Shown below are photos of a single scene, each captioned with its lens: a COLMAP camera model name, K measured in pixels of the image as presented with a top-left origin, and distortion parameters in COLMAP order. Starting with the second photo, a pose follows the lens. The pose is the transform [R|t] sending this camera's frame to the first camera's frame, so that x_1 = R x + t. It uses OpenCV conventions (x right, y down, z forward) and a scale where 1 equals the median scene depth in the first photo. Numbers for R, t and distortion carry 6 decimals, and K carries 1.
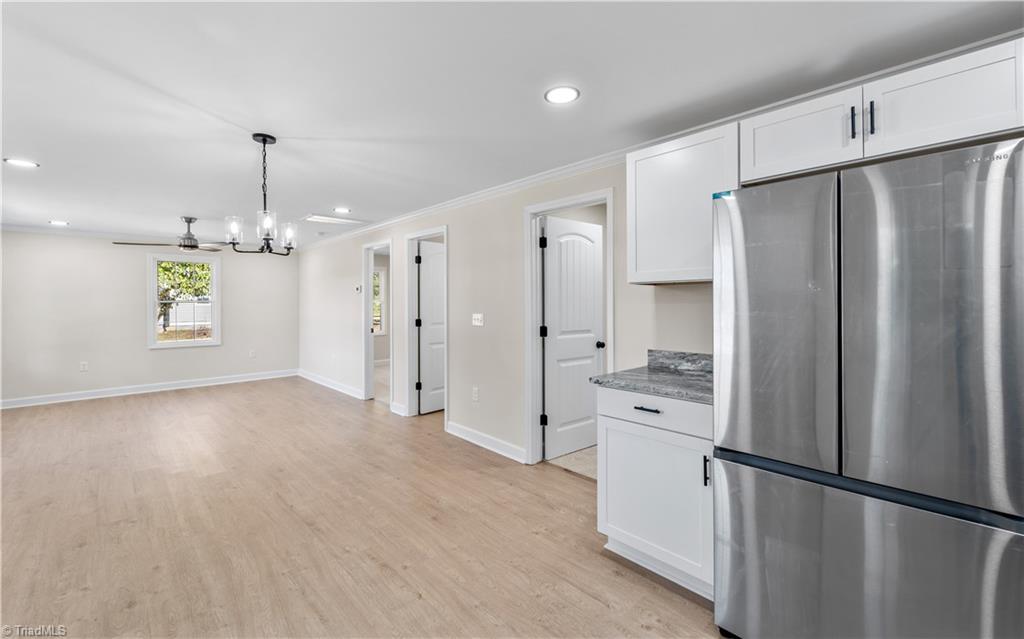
lens RADIAL K [[421.3, 0, 513.8], [0, 421.3, 301.7], [0, 0, 1]] dist [0.000196, -0.000687]
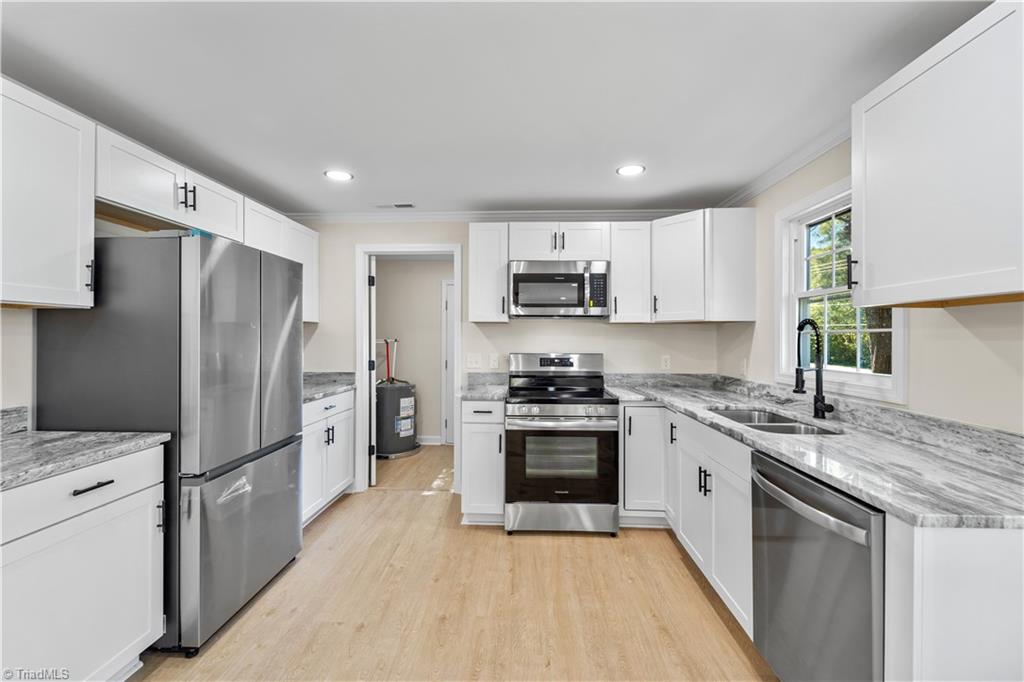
lens RADIAL K [[426.0, 0, 511.2], [0, 426.0, 336.6], [0, 0, 1]] dist [0.000338, -0.000224]
pose [[-0.692014, 0.001477, 0.721883, -0.438301], [-0.003774, 0.999977, -0.005664, 0.003938], [-0.721874, -0.006644, -0.691992, 0.638361]]
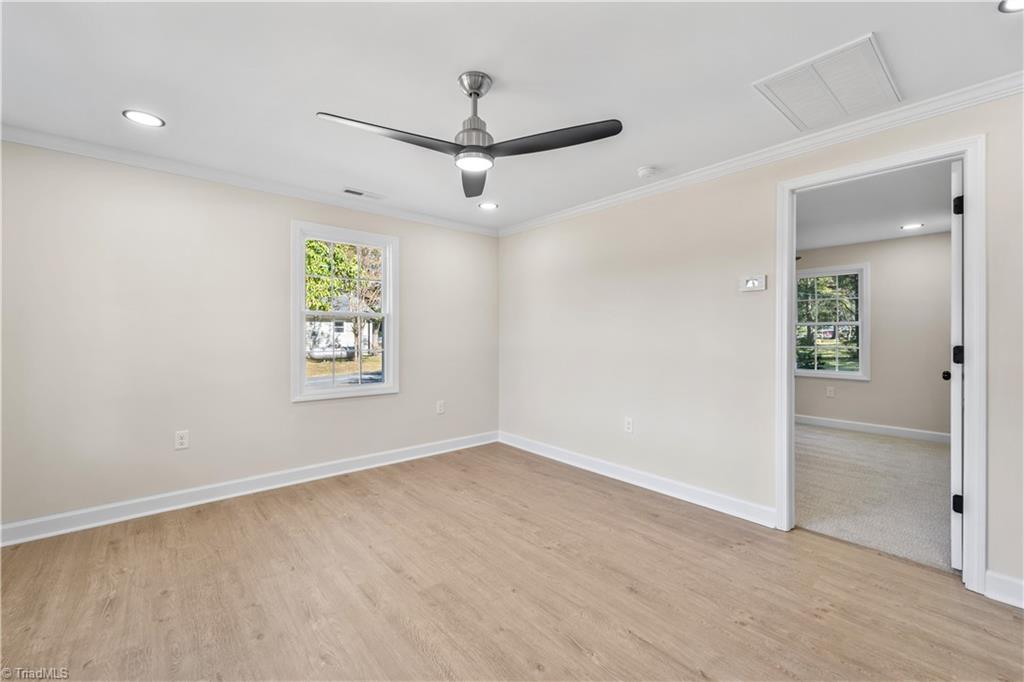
lens RADIAL K [[422.6, 0, 509.8], [0, 422.6, 334.5], [0, 0, 1]] dist [0.014909, -0.000079]
pose [[0.998301, 0.007088, -0.057839, -1.144061], [-0.007036, 0.999975, 0.001110, 0.051494], [0.057846, -0.000701, 0.998325, 0.985396]]
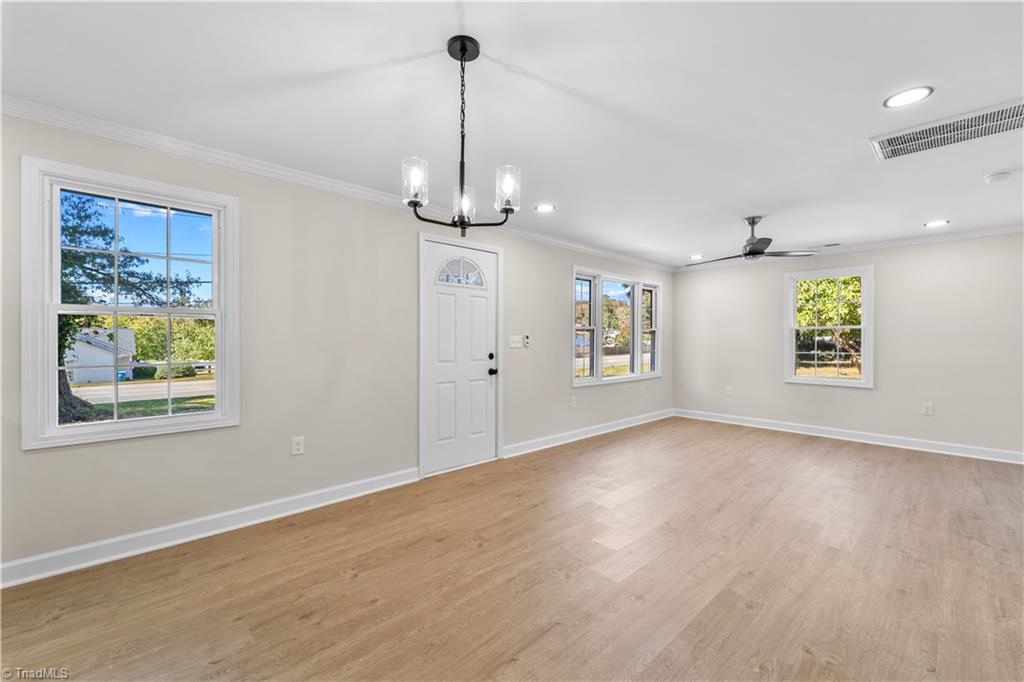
lens RADIAL K [[420.4, 0, 512.4], [0, 420.4, 340.4], [0, 0, 1]] dist [0.002323, -0.000122]
pose [[-0.010622, 0.007436, -0.999916, 0.038662], [-0.001702, 0.999971, 0.007454, 0.040109], [0.999942, 0.001781, -0.010609, 0.892315]]
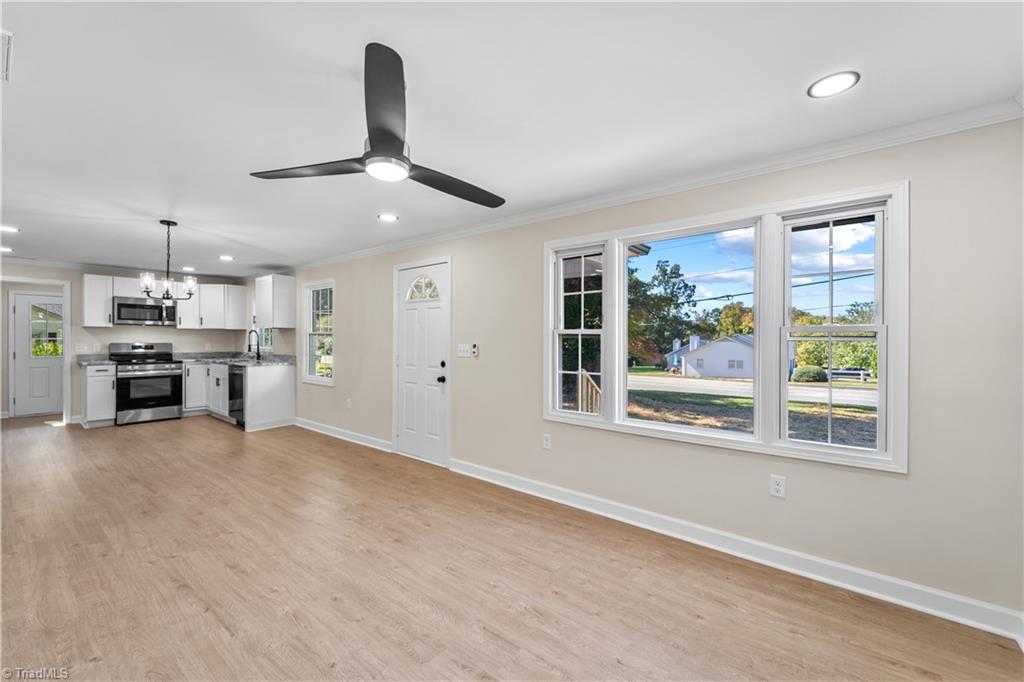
lens RADIAL K [[413.9, 0, 513.7], [0, 413.9, 341.0], [0, 0, 1]] dist [-0.001742, -0.000403]
pose [[-0.990506, -0.002549, -0.137445, -1.325244], [-0.002708, 0.999996, 0.000970, 0.023069], [0.137442, 0.001333, -0.990509, 2.165188]]
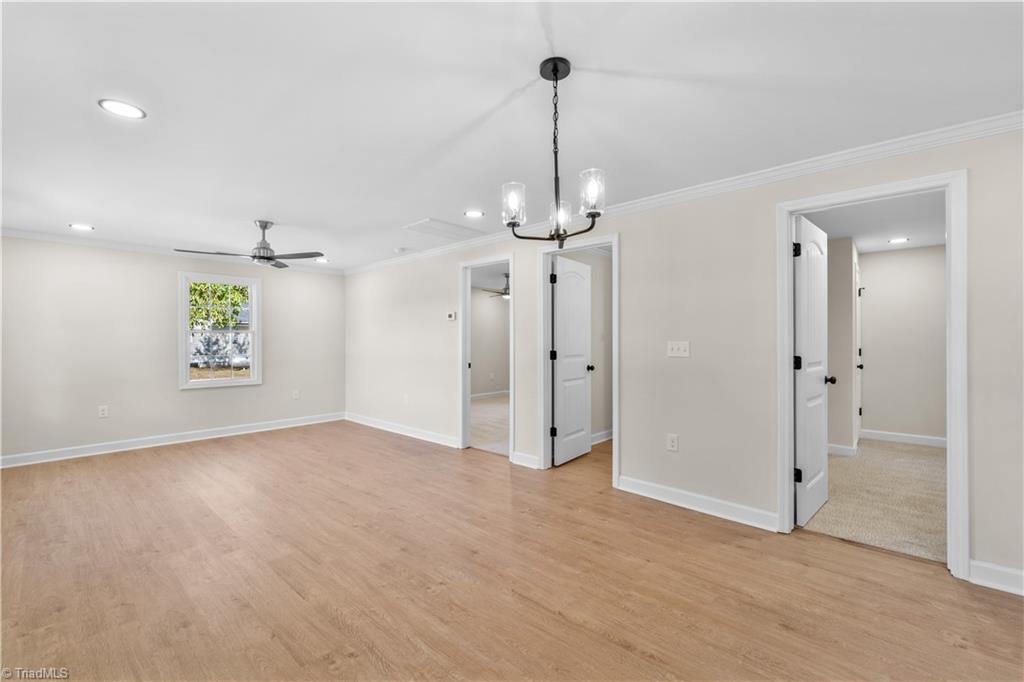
lens RADIAL K [[426.6, 0, 509.9], [0, 426.6, 341.1], [0, 0, 1]] dist [-0.000036, -0.000599]
pose [[0.997654, 0.001974, 0.068434, -0.584809], [-0.002042, 0.999997, 0.000923, 0.034700], [-0.068432, -0.001060, 0.997655, 0.275384]]
